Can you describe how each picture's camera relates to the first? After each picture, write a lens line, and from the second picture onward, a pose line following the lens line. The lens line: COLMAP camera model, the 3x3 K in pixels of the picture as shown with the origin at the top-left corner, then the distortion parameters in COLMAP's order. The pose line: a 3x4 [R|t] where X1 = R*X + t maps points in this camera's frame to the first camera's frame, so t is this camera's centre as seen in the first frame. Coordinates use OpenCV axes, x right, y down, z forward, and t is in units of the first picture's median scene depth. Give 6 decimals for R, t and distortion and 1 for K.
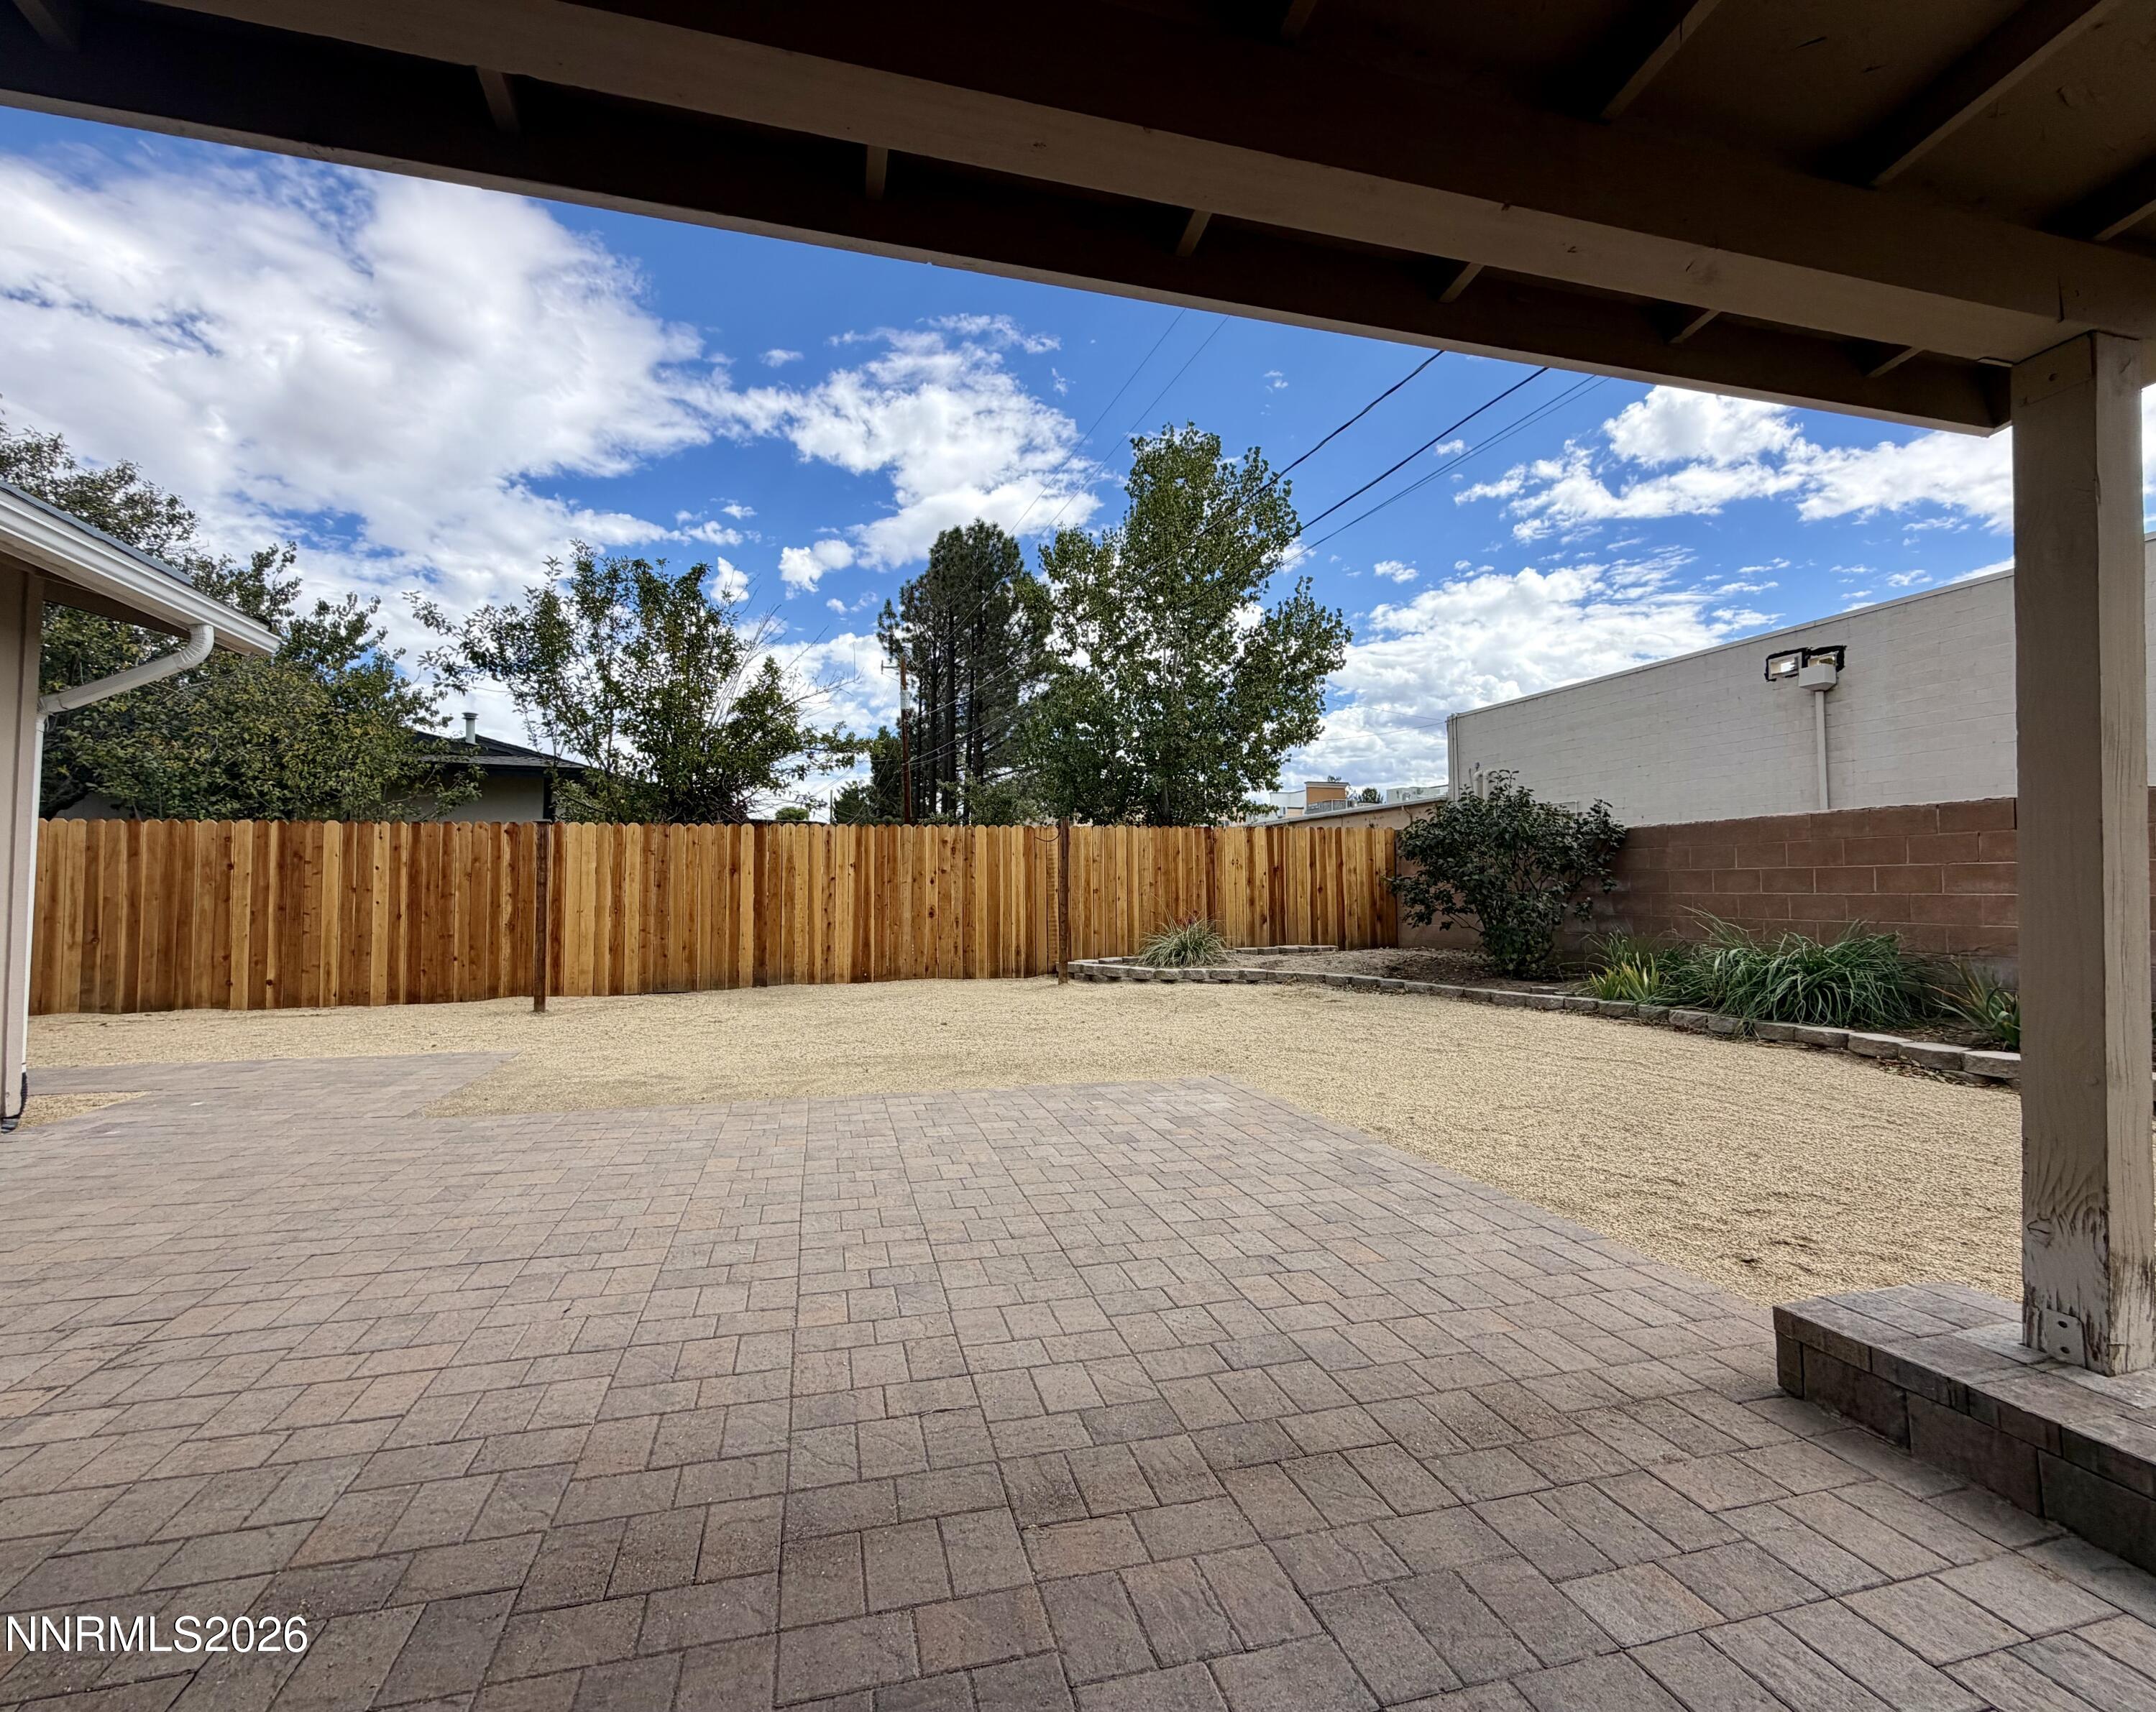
lens RADIAL K [[925.9, 0, 1040.0], [0, 925.9, 855.4], [0, 0, 1]] dist [0.000548, -0.000073]
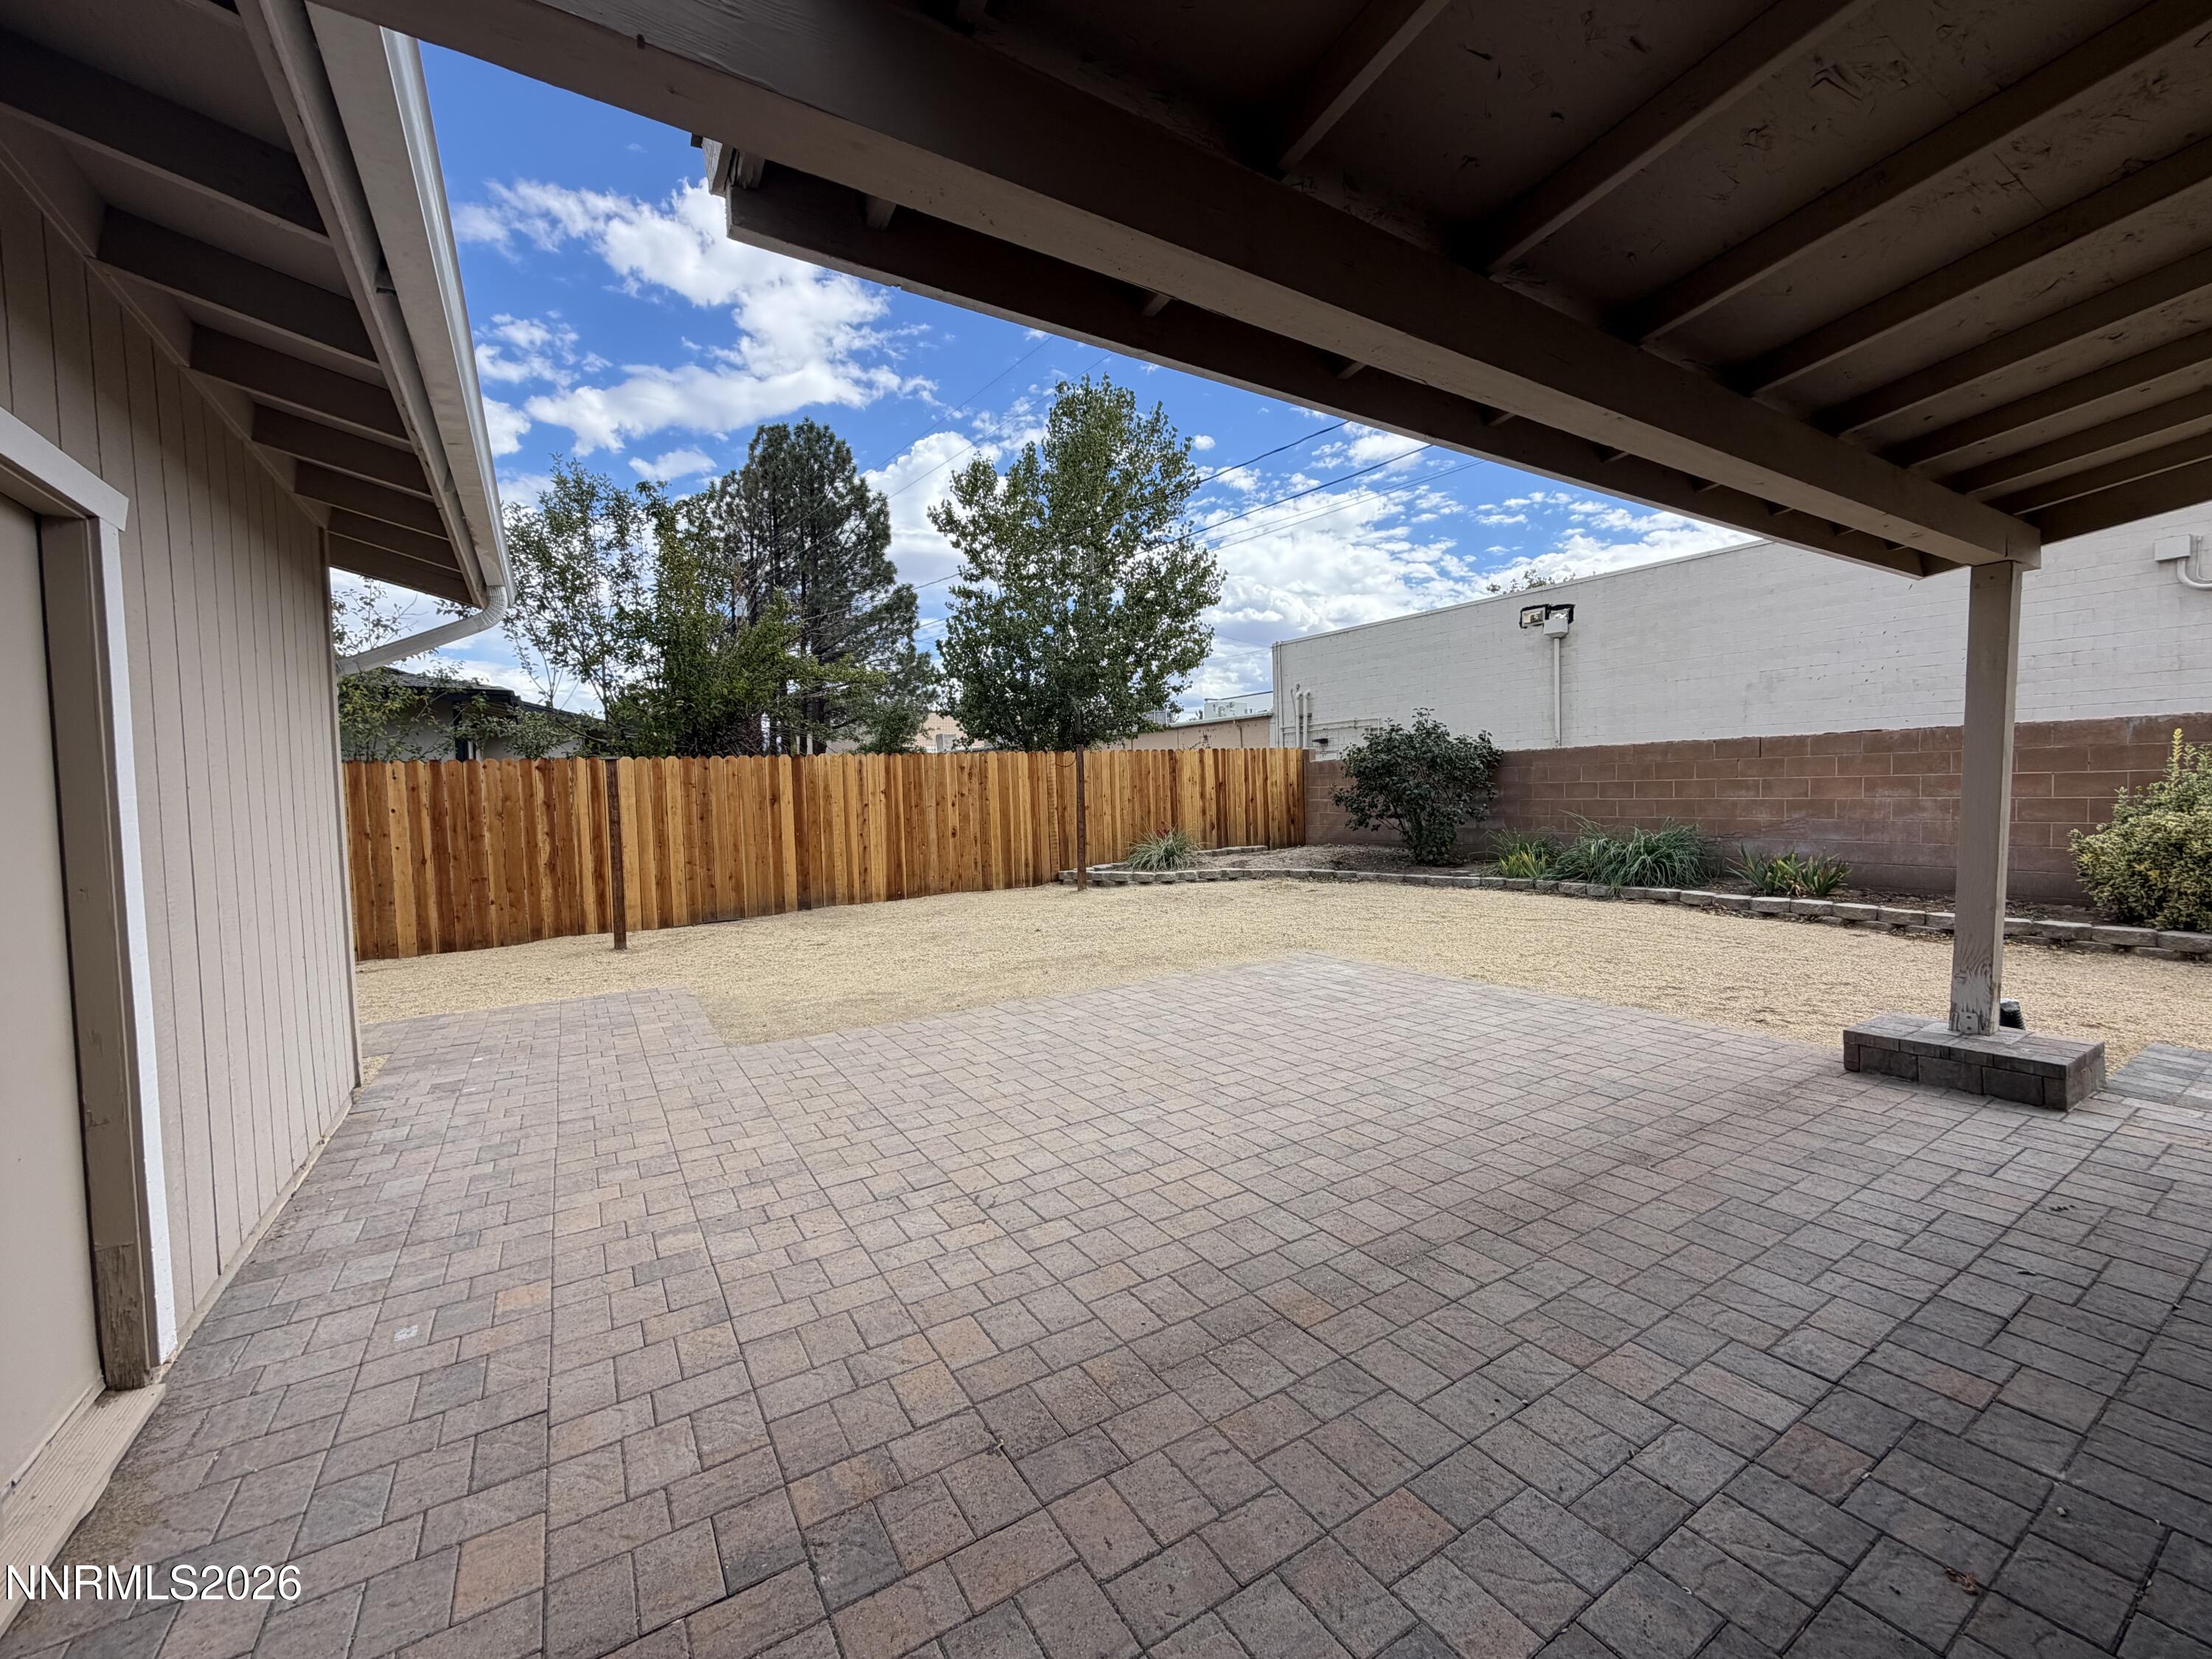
lens RADIAL K [[893.6, 0, 1111.8], [0, 893.6, 830.3], [0, 0, 1]] dist [-0.000105, -0.000198]
pose [[0.950291, -0.040019, 0.308780, -0.304699], [0.015080, 0.996457, 0.082736, -0.029832], [-0.310997, -0.073967, 0.947528, -0.071786]]
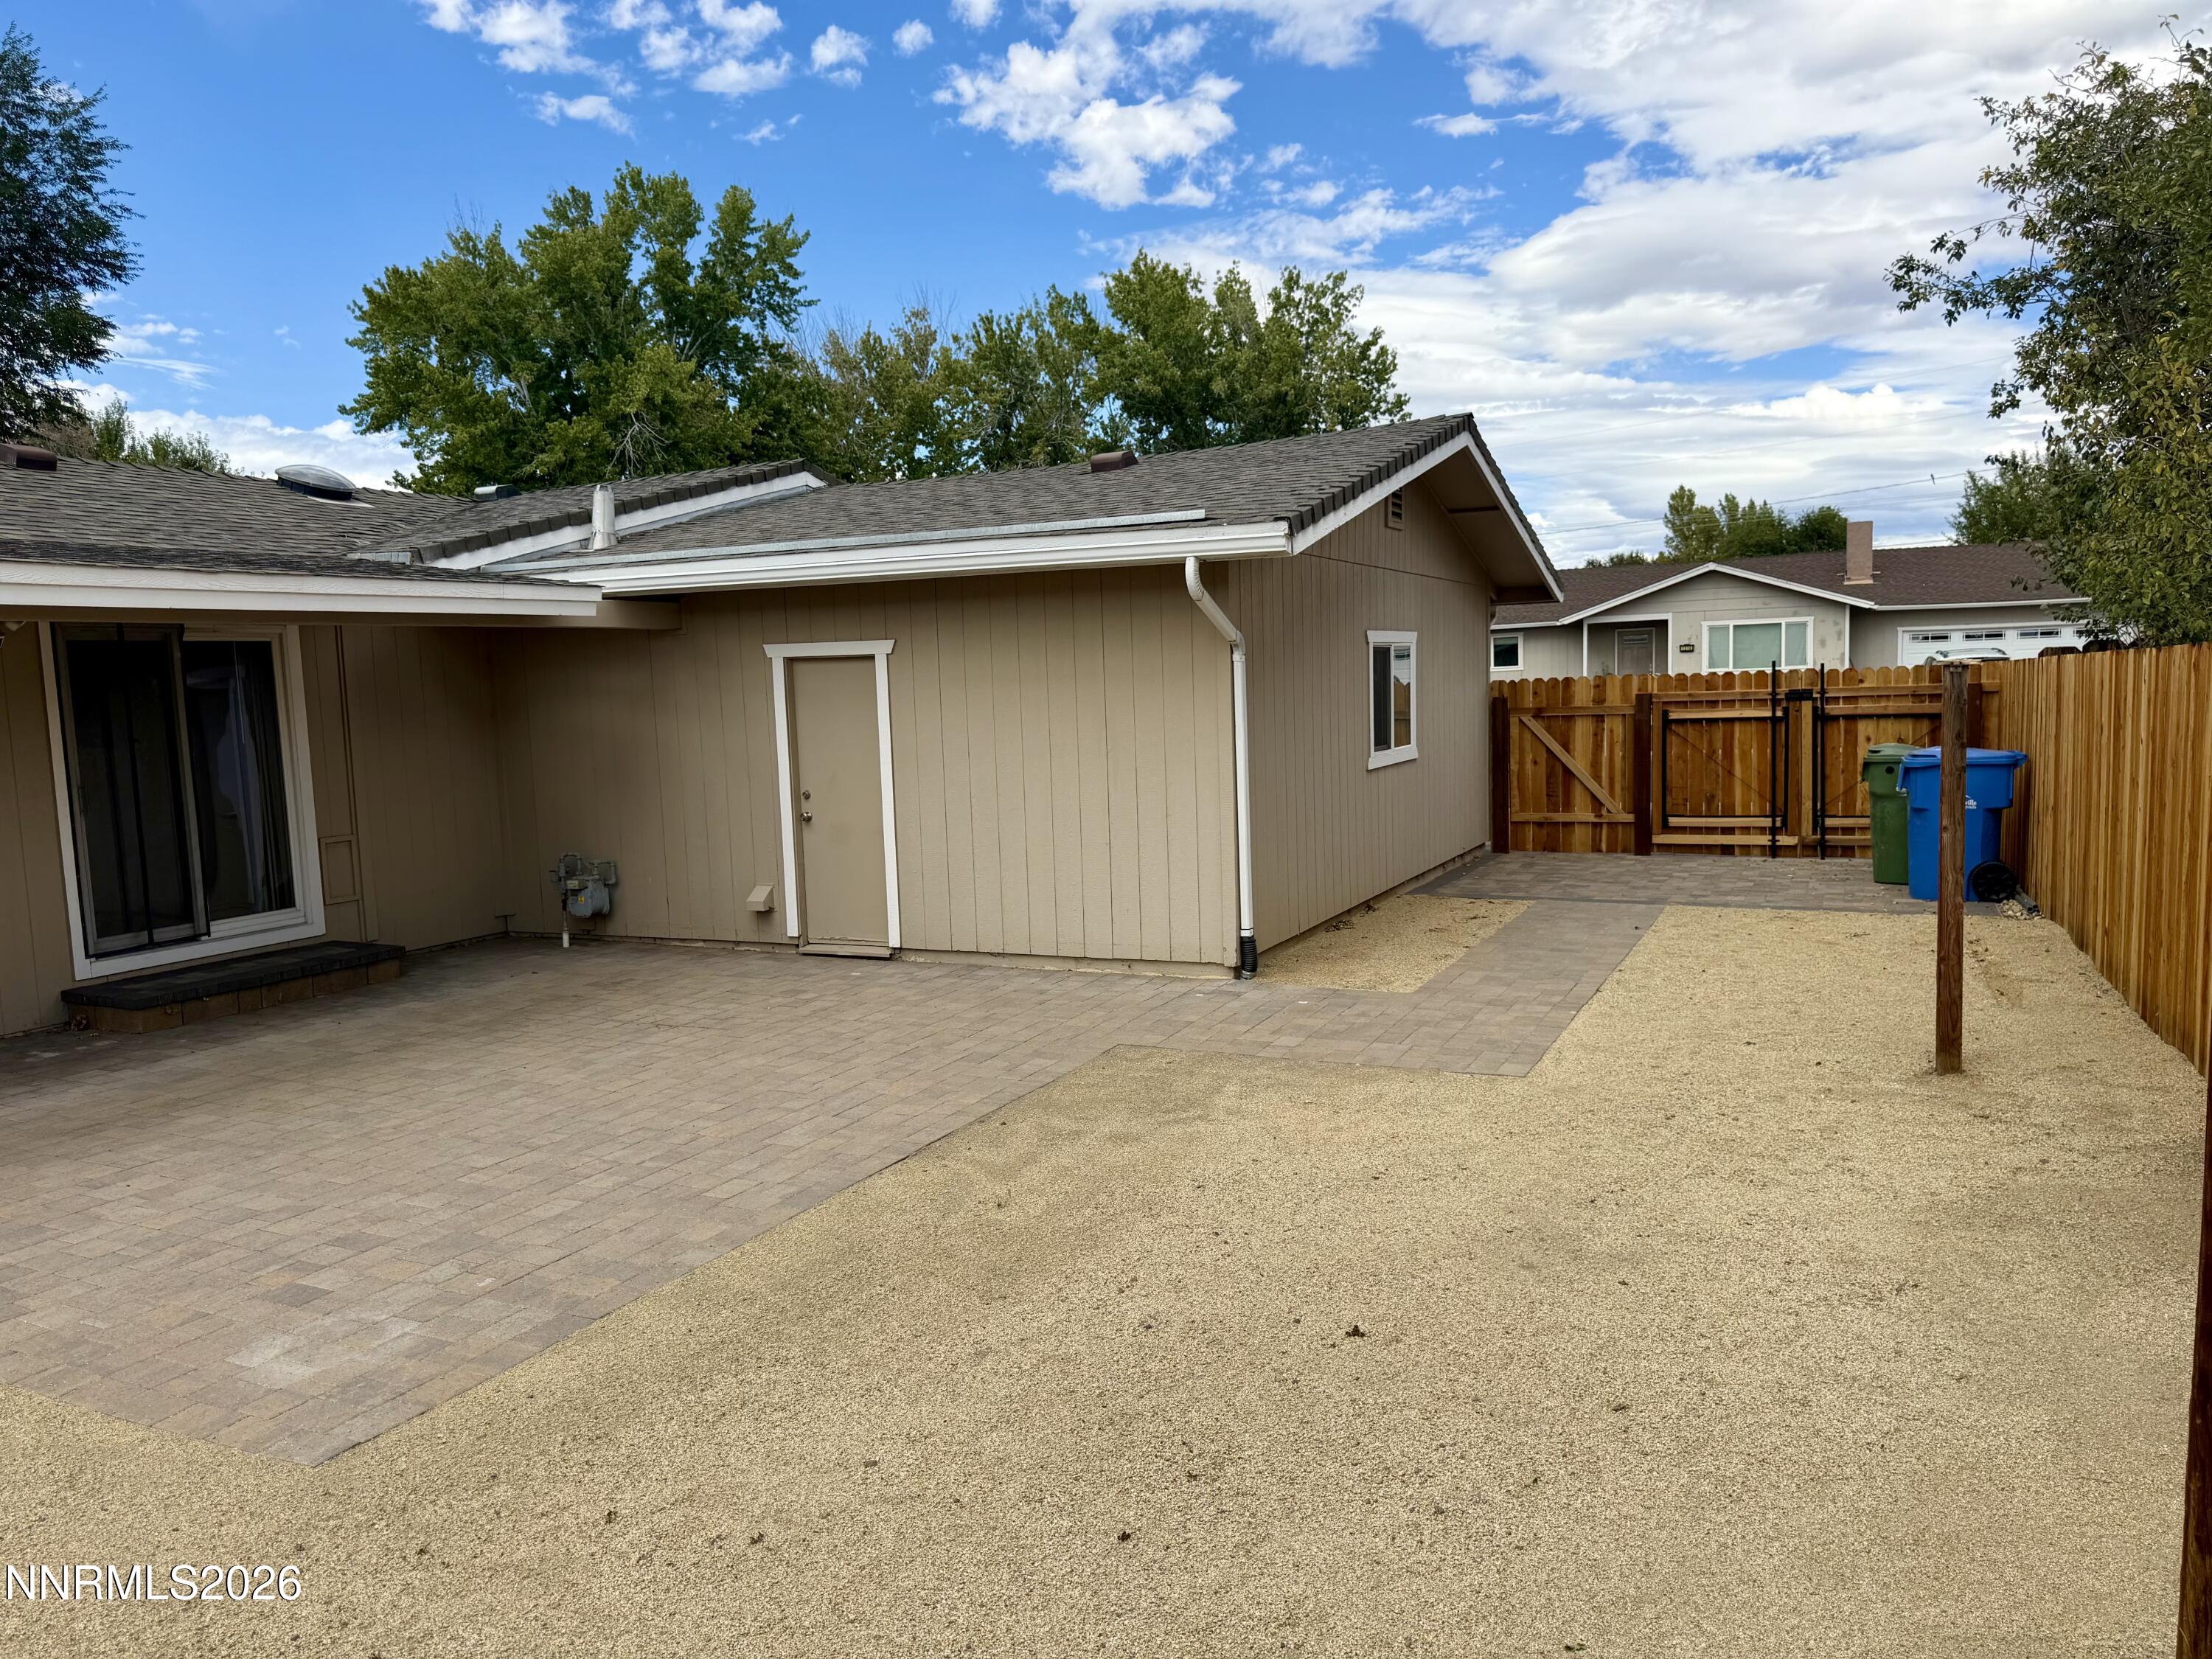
lens RADIAL K [[1581.8, 0, 1109.9], [0, 1581.8, 834.8], [0, 0, 1]] dist [0.049834, -0.067694]
pose [[-0.642497, 0.104860, -0.759079, 0.306783], [0.068458, 0.994487, 0.079435, -0.037375], [0.763224, -0.000929, -0.646134, 1.104603]]
